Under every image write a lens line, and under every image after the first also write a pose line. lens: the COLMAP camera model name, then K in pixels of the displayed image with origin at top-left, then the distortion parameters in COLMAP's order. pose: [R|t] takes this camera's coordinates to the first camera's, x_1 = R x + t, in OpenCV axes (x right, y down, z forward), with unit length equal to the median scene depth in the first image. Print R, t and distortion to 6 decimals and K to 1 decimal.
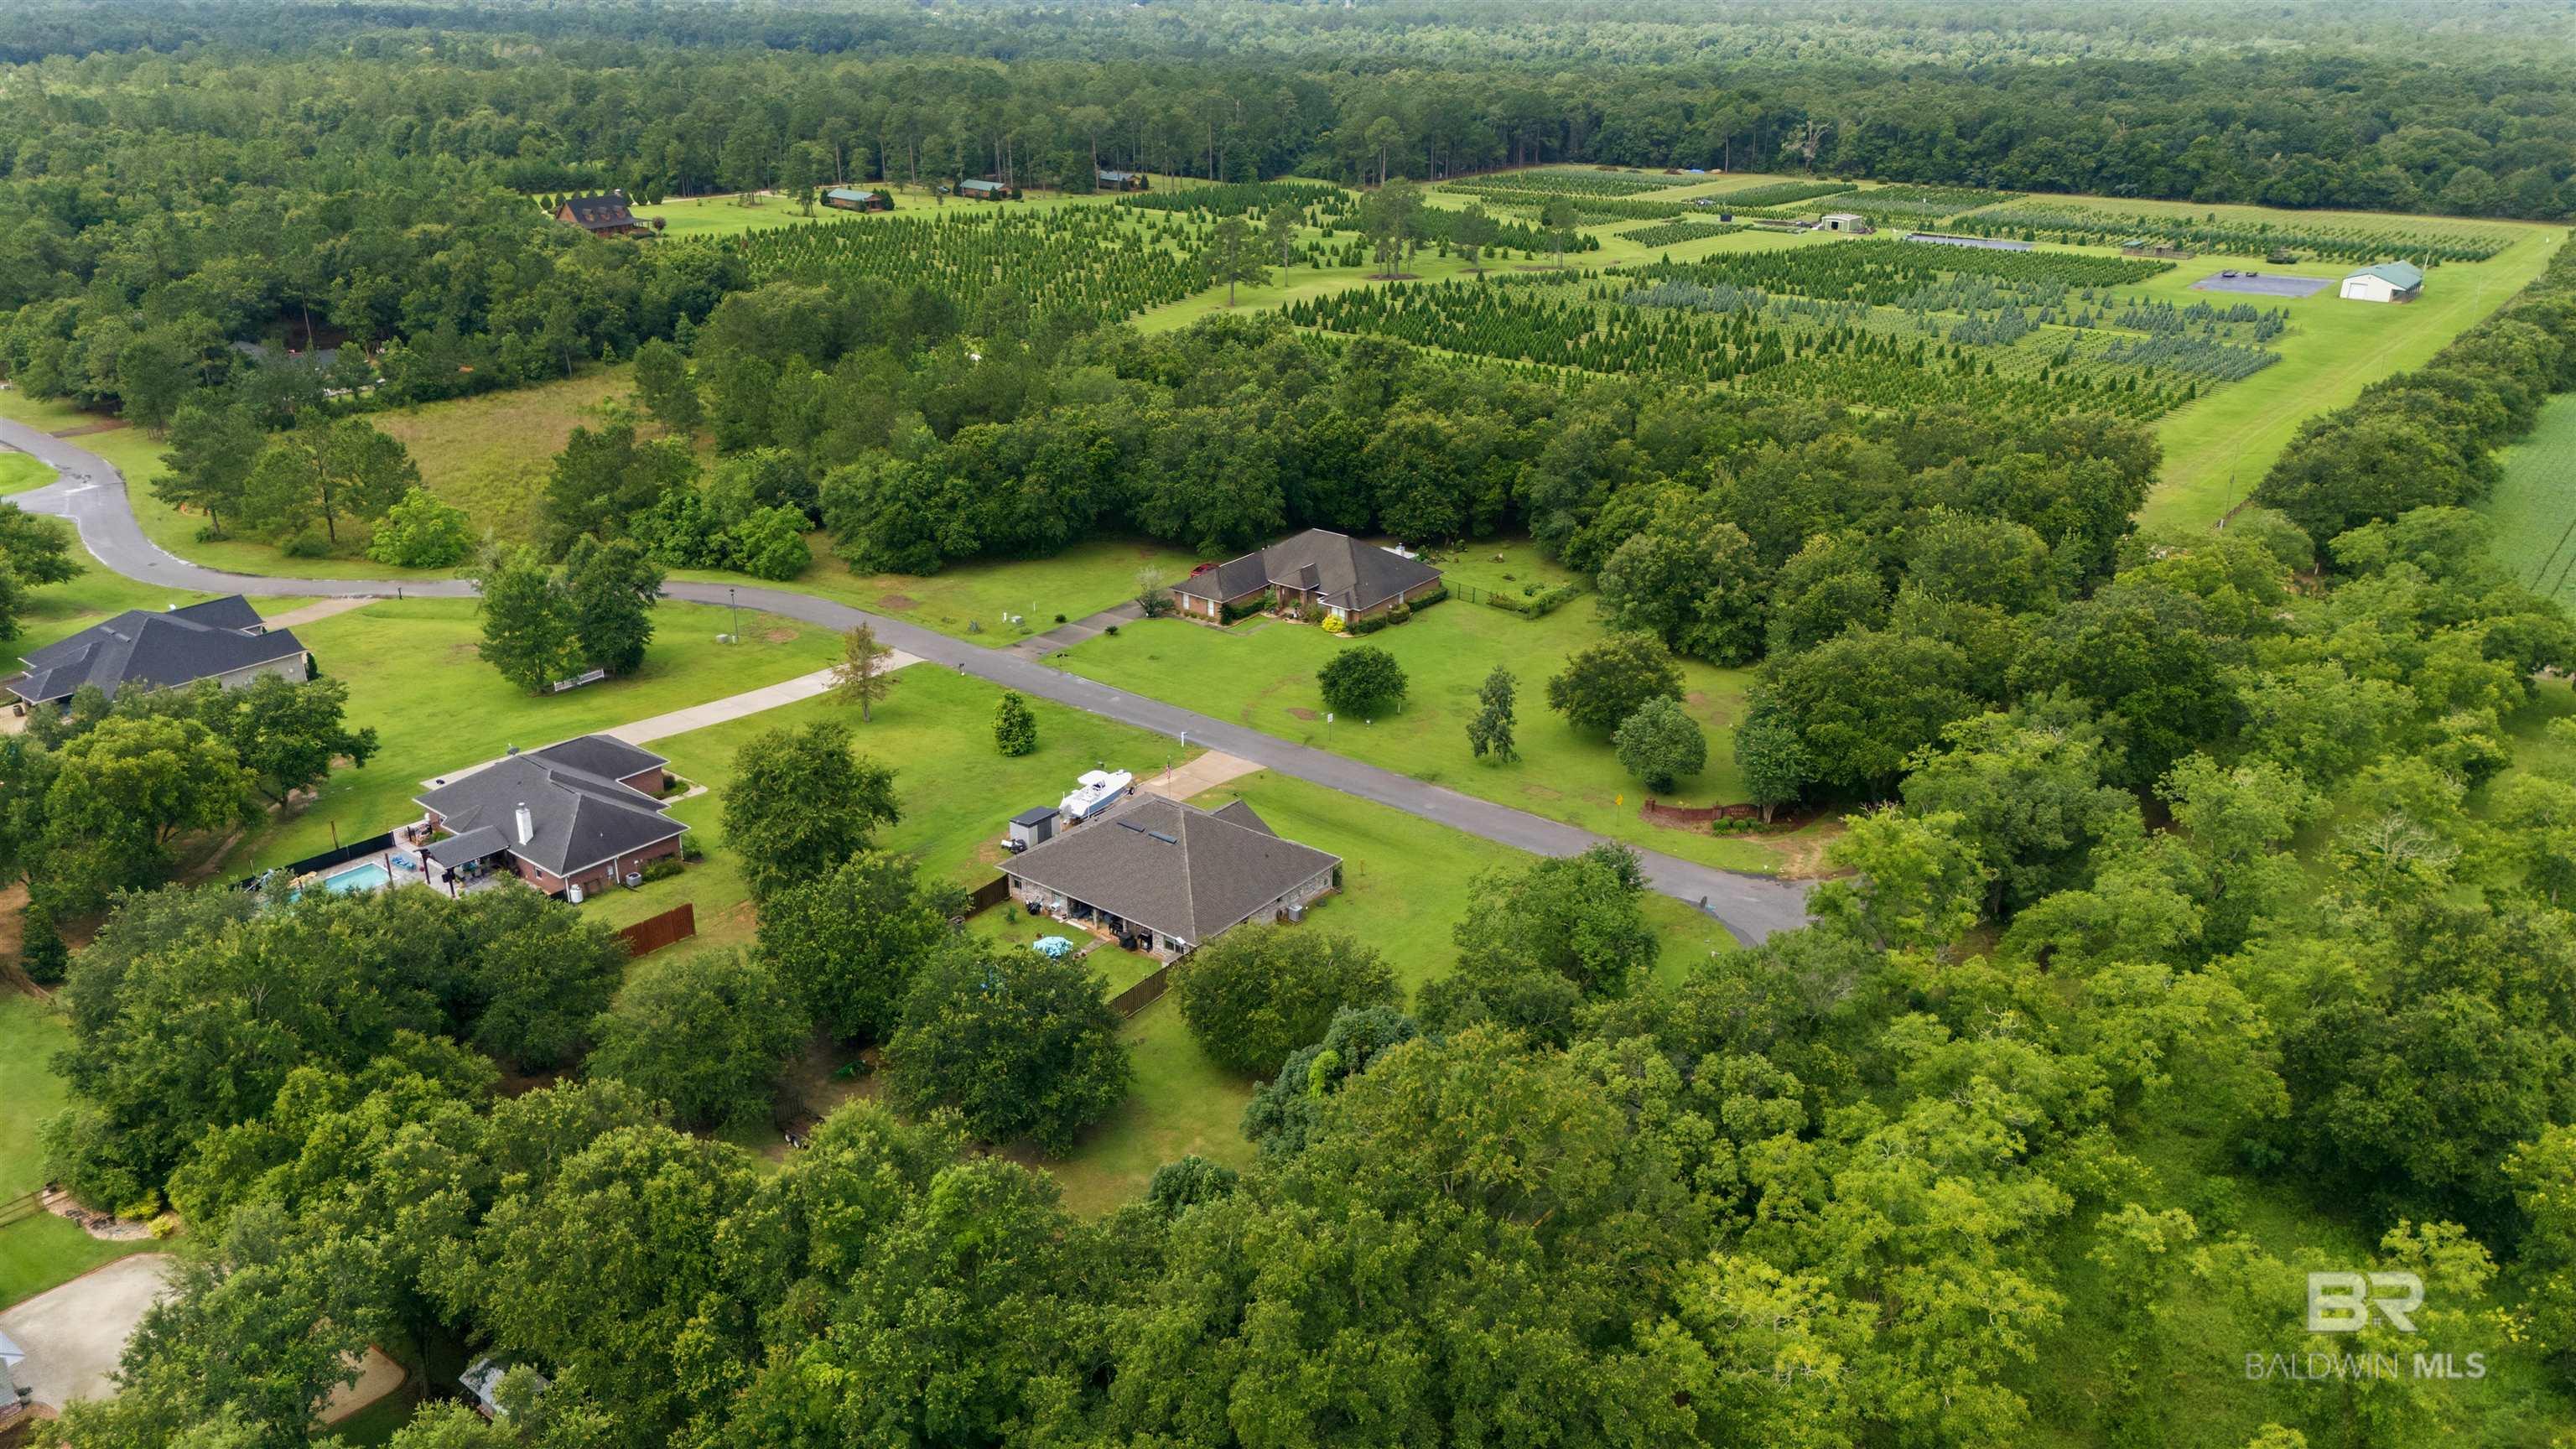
lens RADIAL K [[1882.5, 0, 1280.2], [0, 1882.5, 735.8], [0, 0, 1]] dist [0.080892, -0.074094]
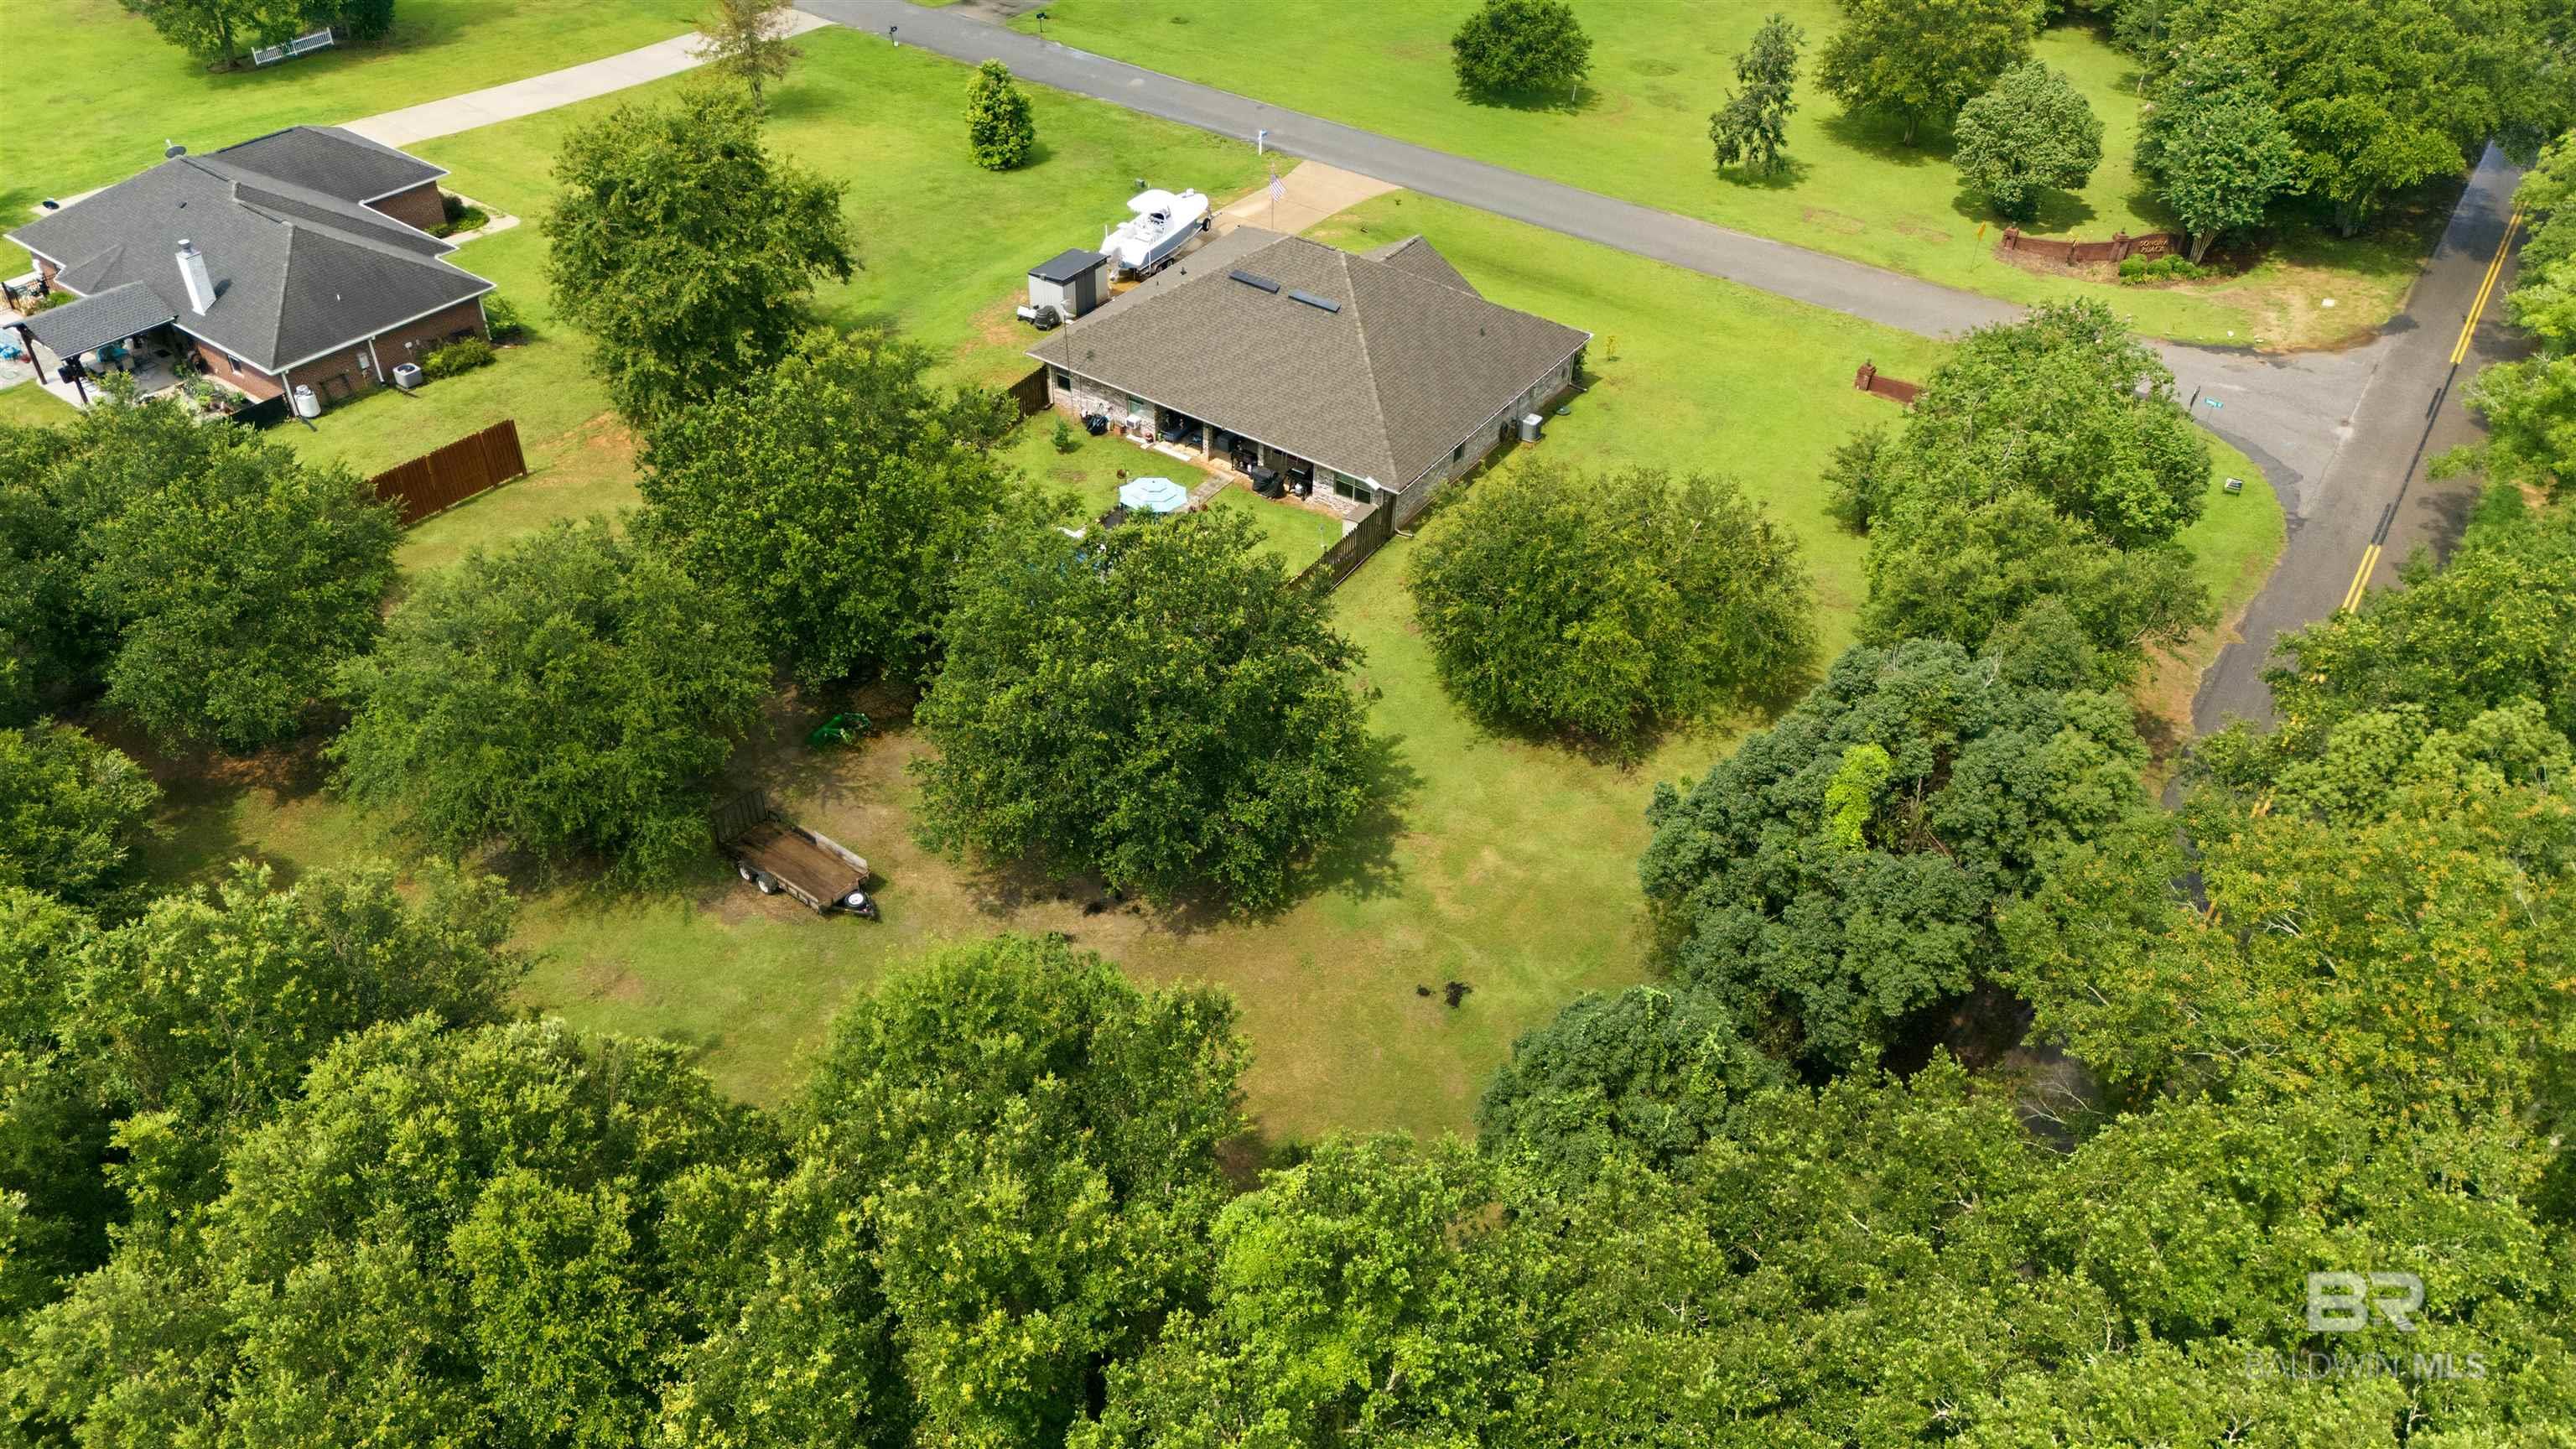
lens RADIAL K [[1882.5, 0, 1280.2], [0, 1882.5, 735.8], [0, 0, 1]] dist [0.080892, -0.074094]
pose [[0.997479, -0.023737, 0.066881, -0.113375], [0.004173, 0.960394, 0.278615, 0.019158], [-0.070845, -0.277634, 0.958071, 0.384707]]
